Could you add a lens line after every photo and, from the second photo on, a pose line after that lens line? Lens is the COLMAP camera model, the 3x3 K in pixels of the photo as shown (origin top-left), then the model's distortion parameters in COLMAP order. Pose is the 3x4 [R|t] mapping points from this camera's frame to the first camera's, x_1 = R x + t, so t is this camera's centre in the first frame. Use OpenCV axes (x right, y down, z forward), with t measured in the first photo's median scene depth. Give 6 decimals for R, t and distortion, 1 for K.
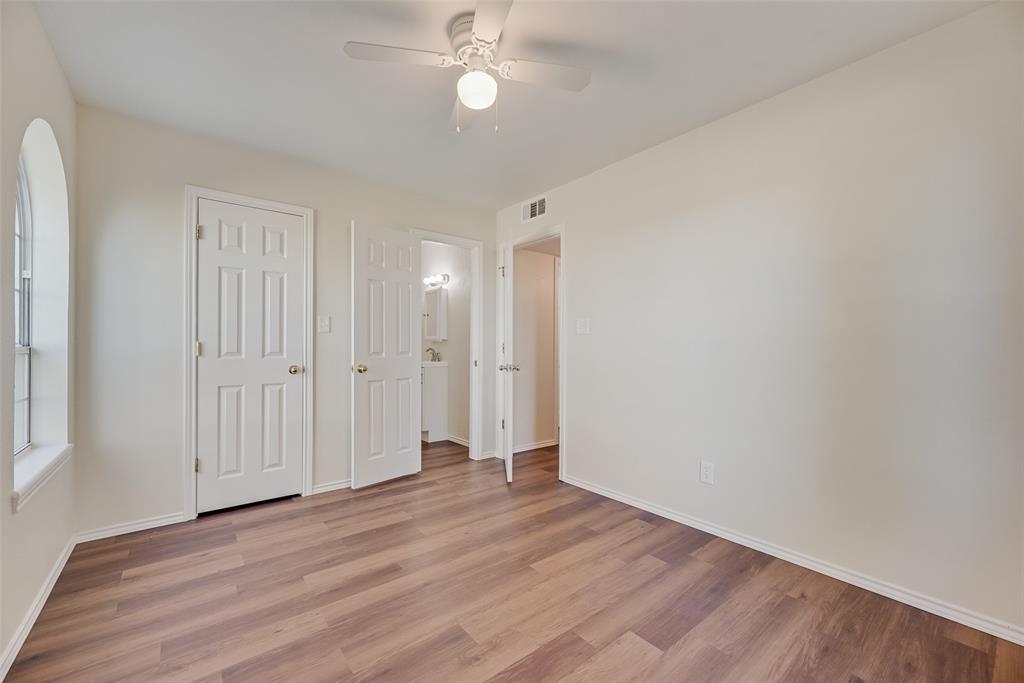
lens RADIAL K [[411.9, 0, 514.1], [0, 411.9, 340.9], [0, 0, 1]] dist [0.000516, -0.000249]
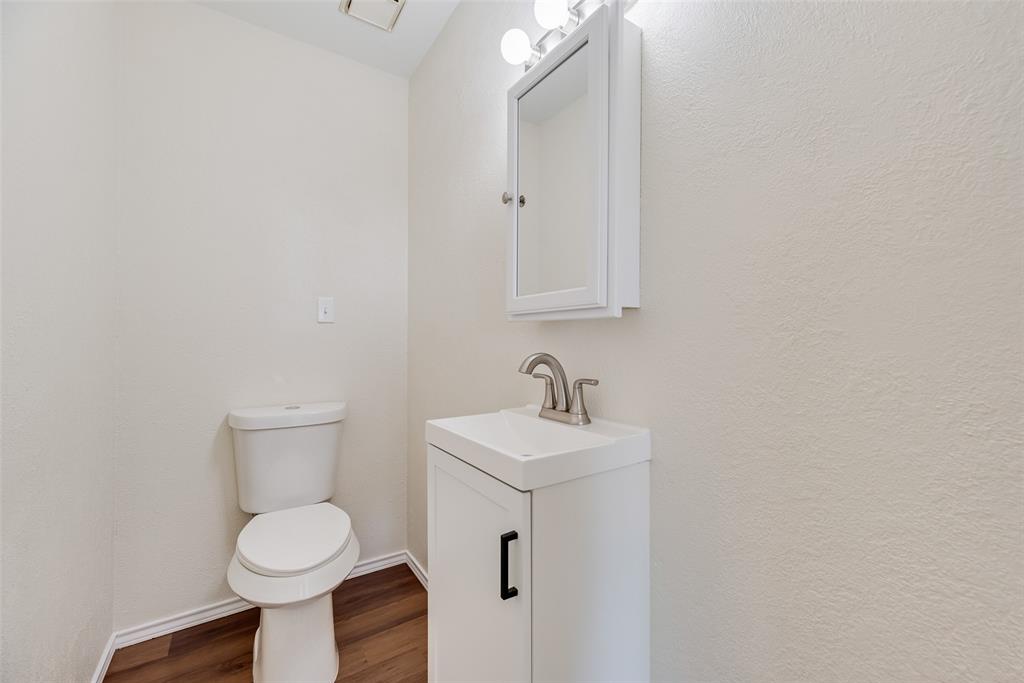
lens RADIAL K [[411.9, 0, 514.1], [0, 411.9, 340.9], [0, 0, 1]] dist [0.000516, -0.000249]
pose [[0.996213, 0.001169, -0.086941, -0.200070], [-0.000417, 0.999962, 0.008660, 0.009235], [0.086948, -0.008591, 0.996176, 0.804211]]
